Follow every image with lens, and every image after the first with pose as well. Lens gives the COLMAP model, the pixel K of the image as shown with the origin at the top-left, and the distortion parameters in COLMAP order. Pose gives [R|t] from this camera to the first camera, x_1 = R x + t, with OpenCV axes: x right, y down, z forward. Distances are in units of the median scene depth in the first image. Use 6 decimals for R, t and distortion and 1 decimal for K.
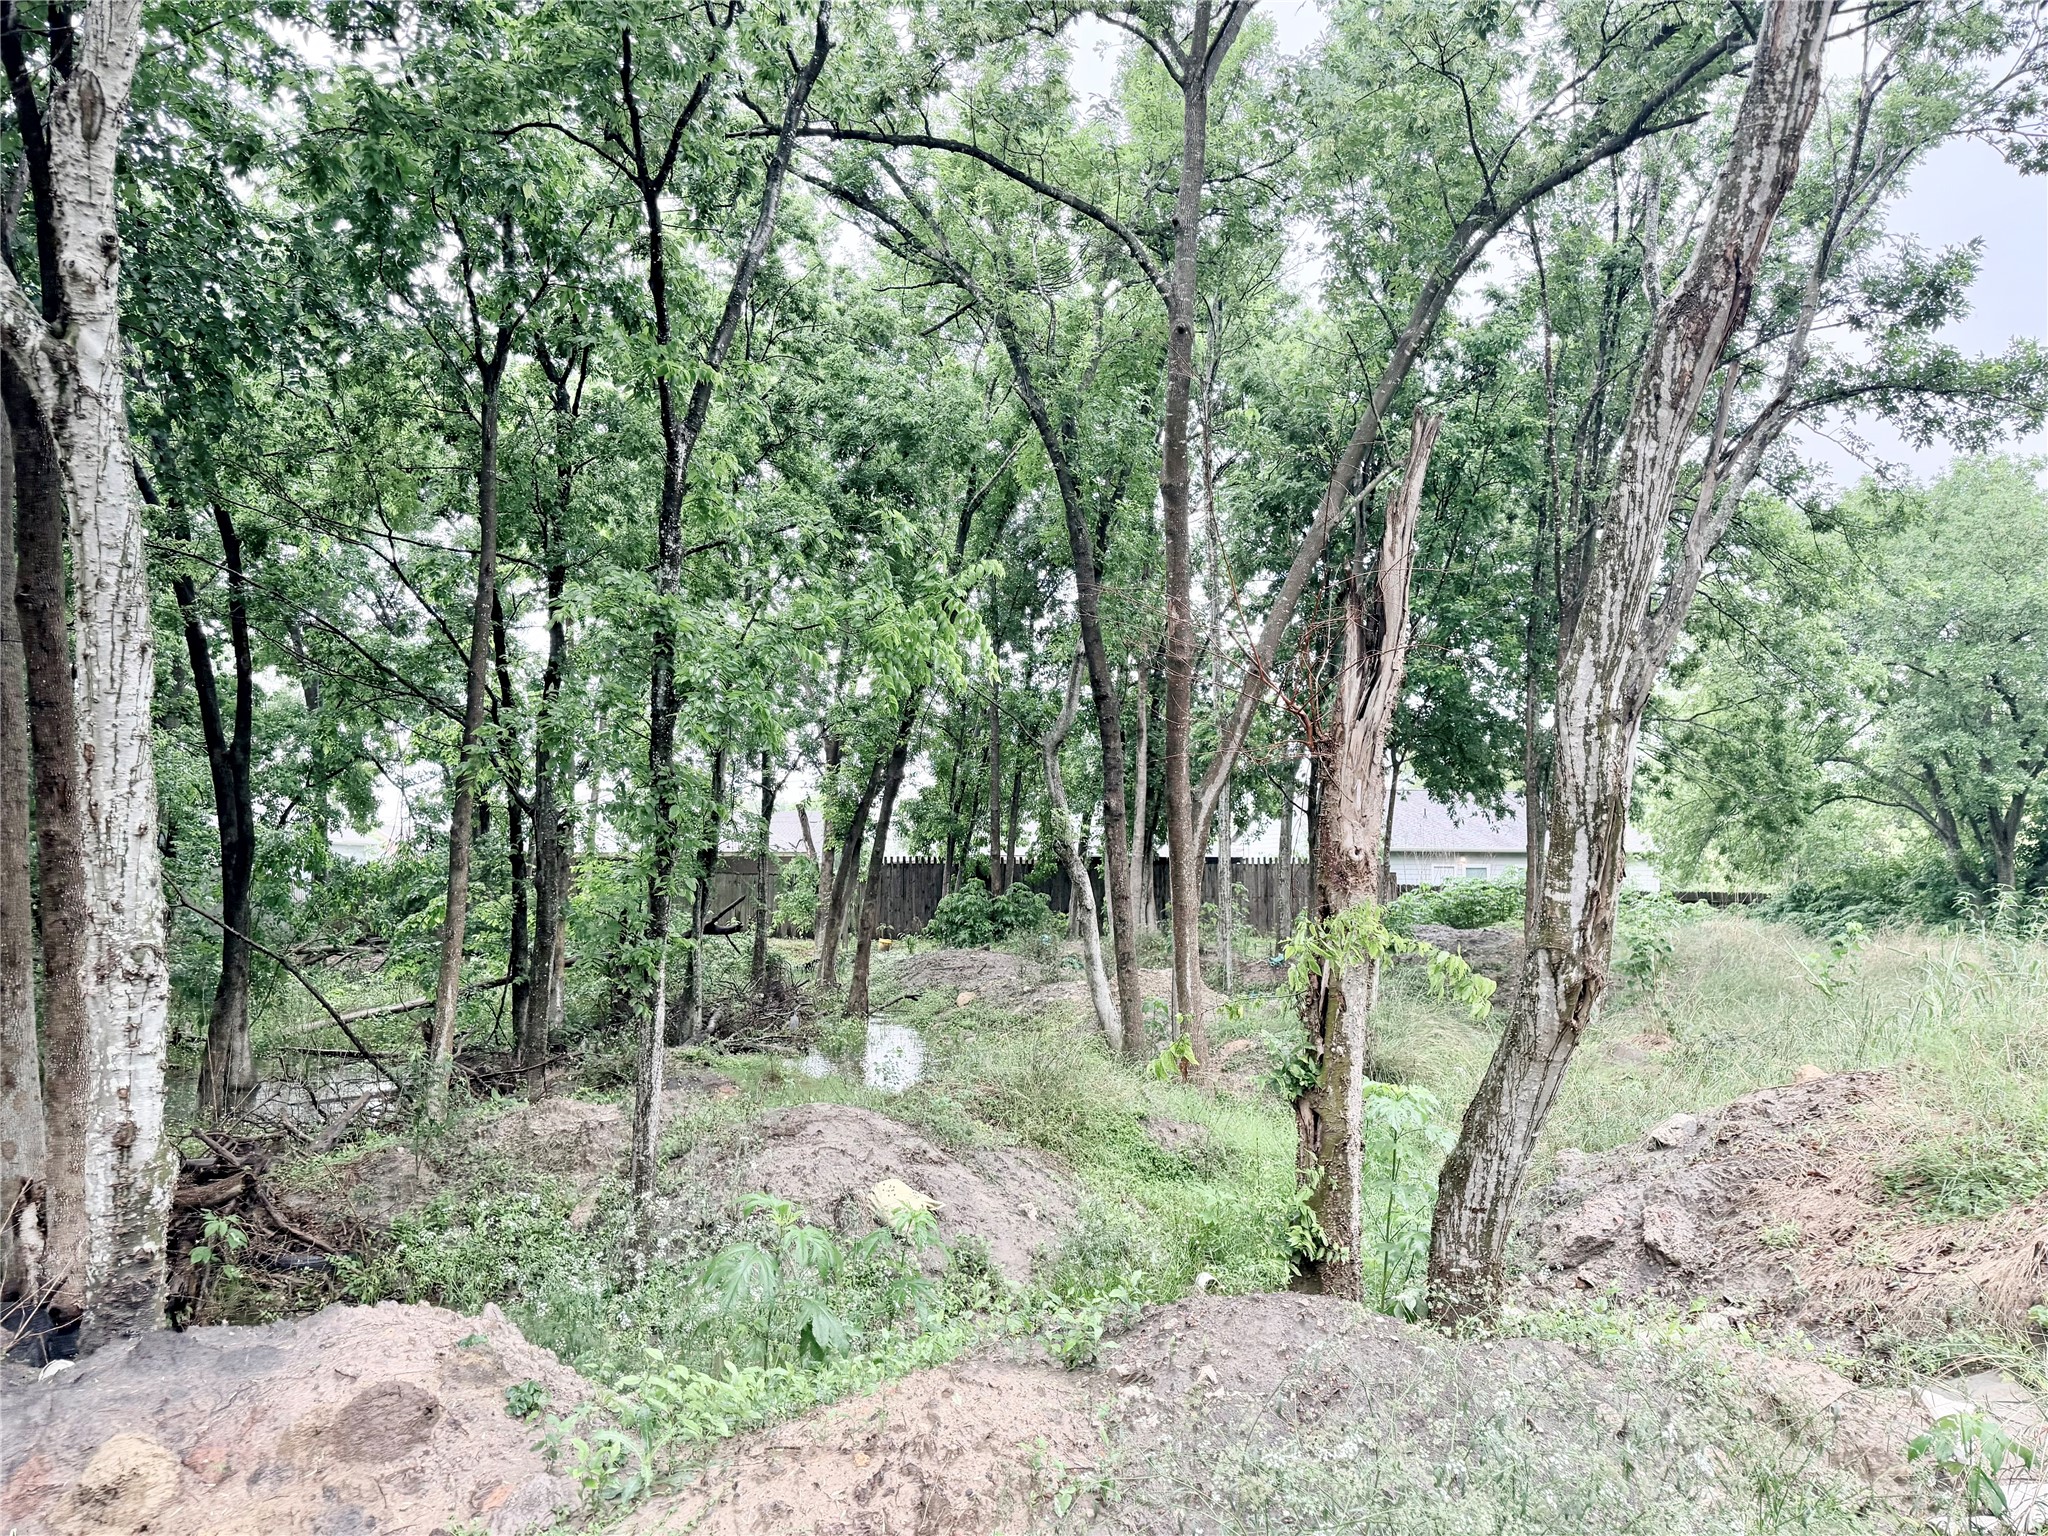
lens RADIAL K [[1440.5, 0, 1024.0], [0, 1440.5, 768.0], [0, 0, 1]] dist [0.042662, -0.044542]
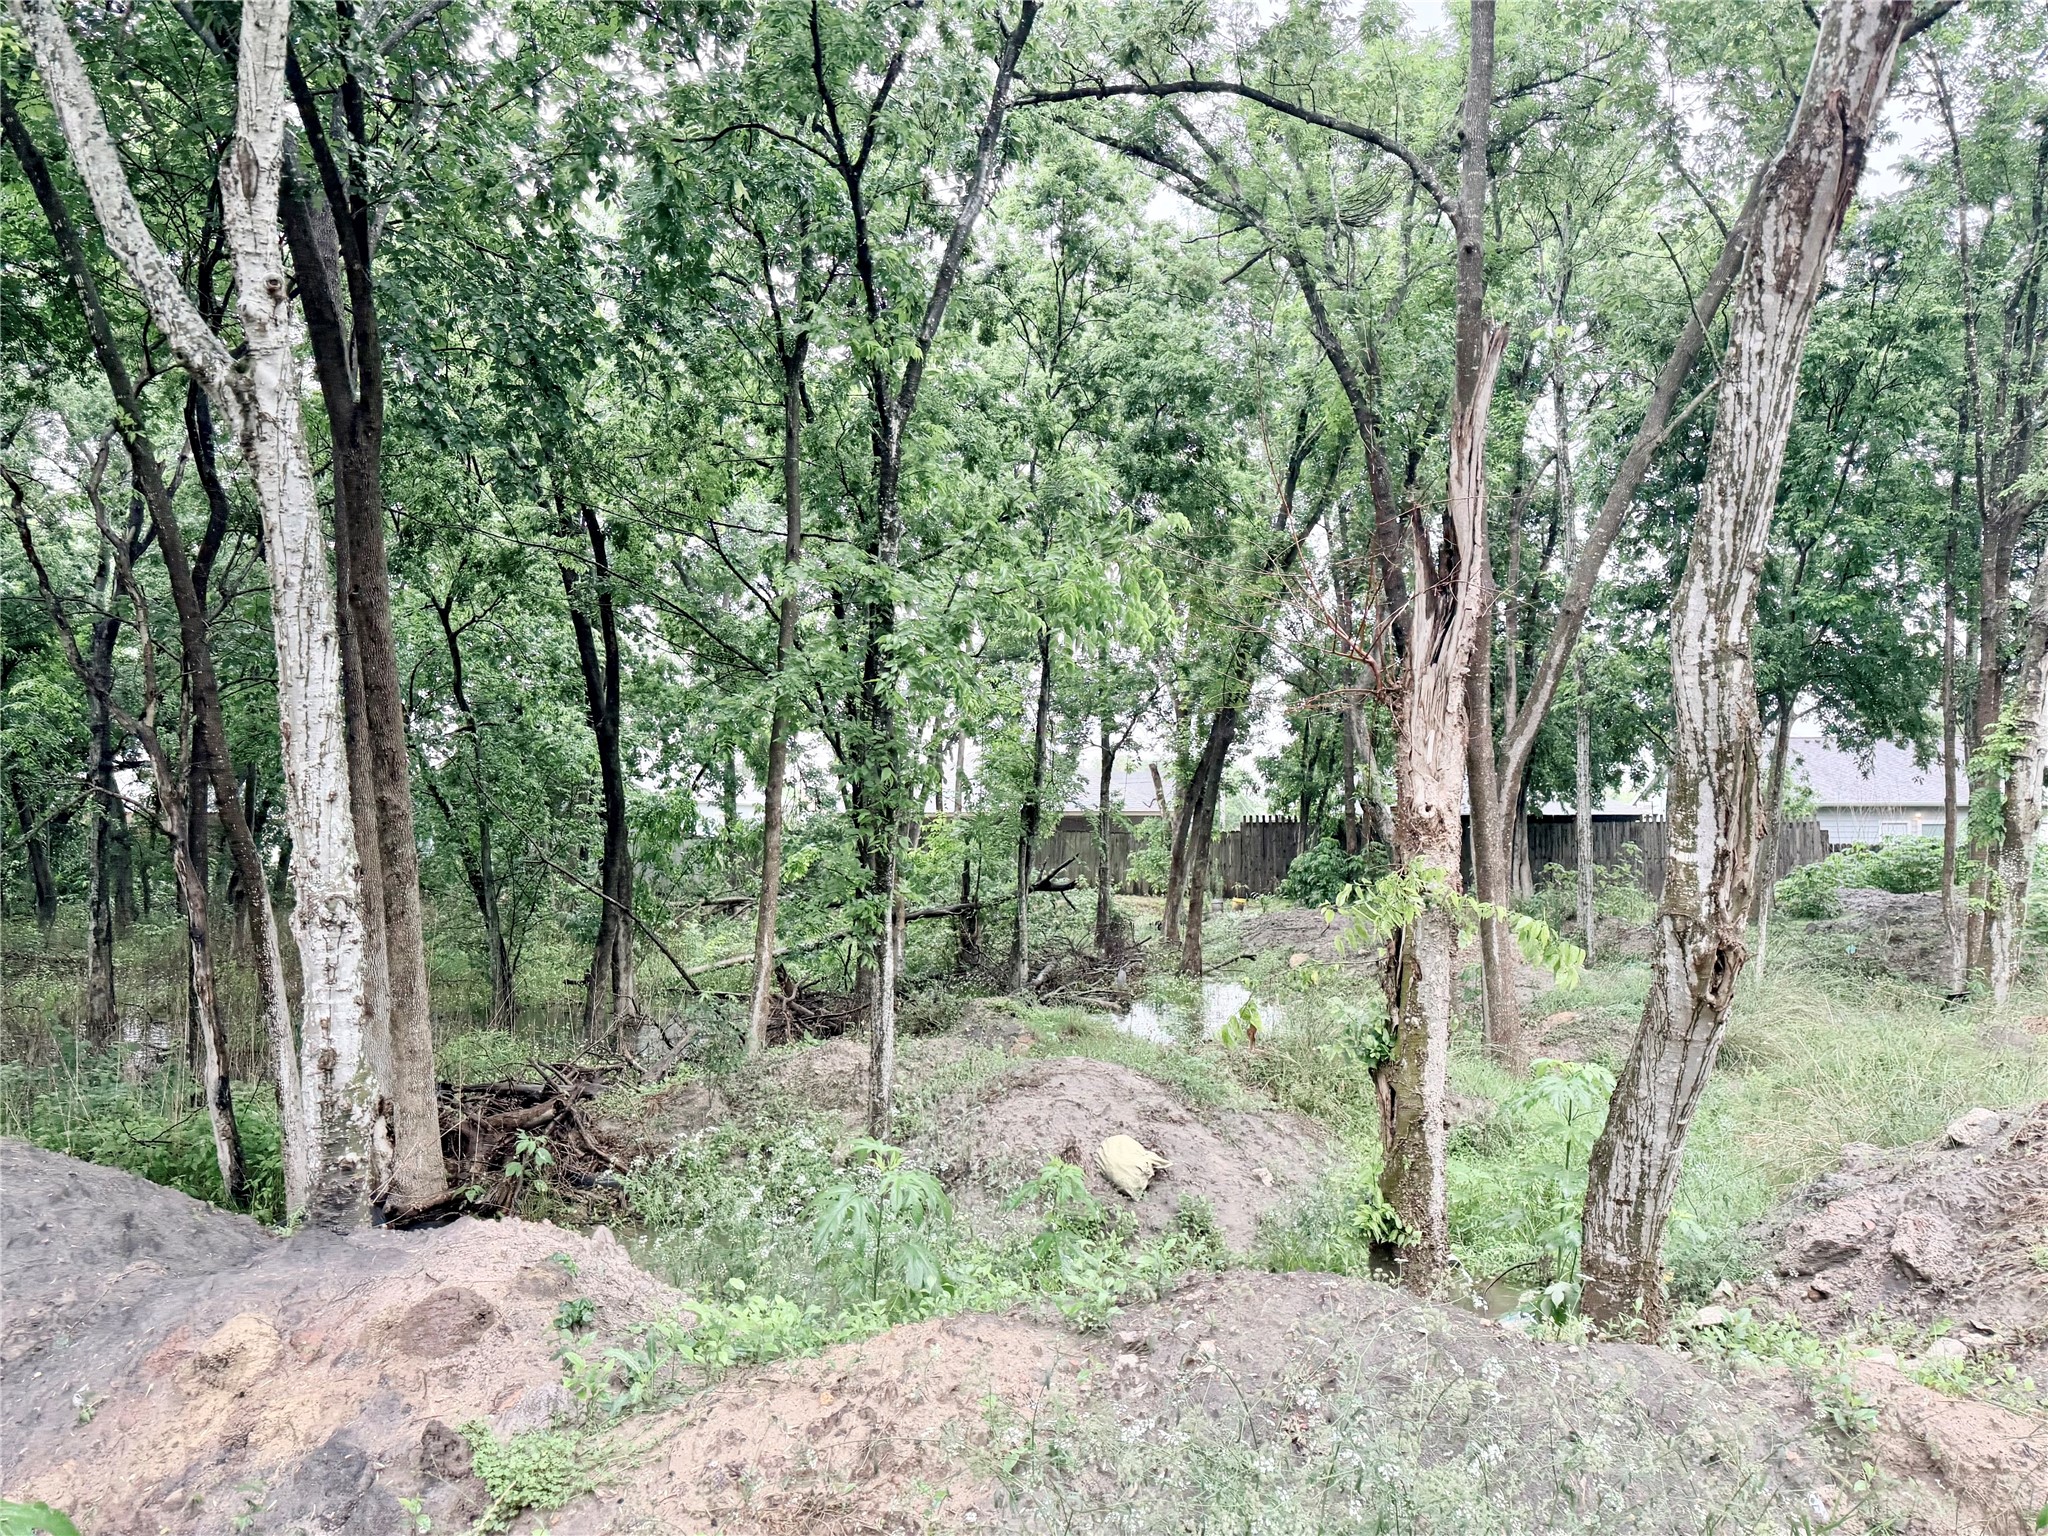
lens RADIAL K [[1450.1, 0, 1106.9], [0, 1450.1, 759.7], [0, 0, 1]] dist [0.037567, -0.042187]
pose [[0.963887, -0.015667, -0.265852, 0.266319], [0.021804, 0.999559, 0.020148, 0.003592], [0.265419, -0.025217, 0.963803, 0.046073]]
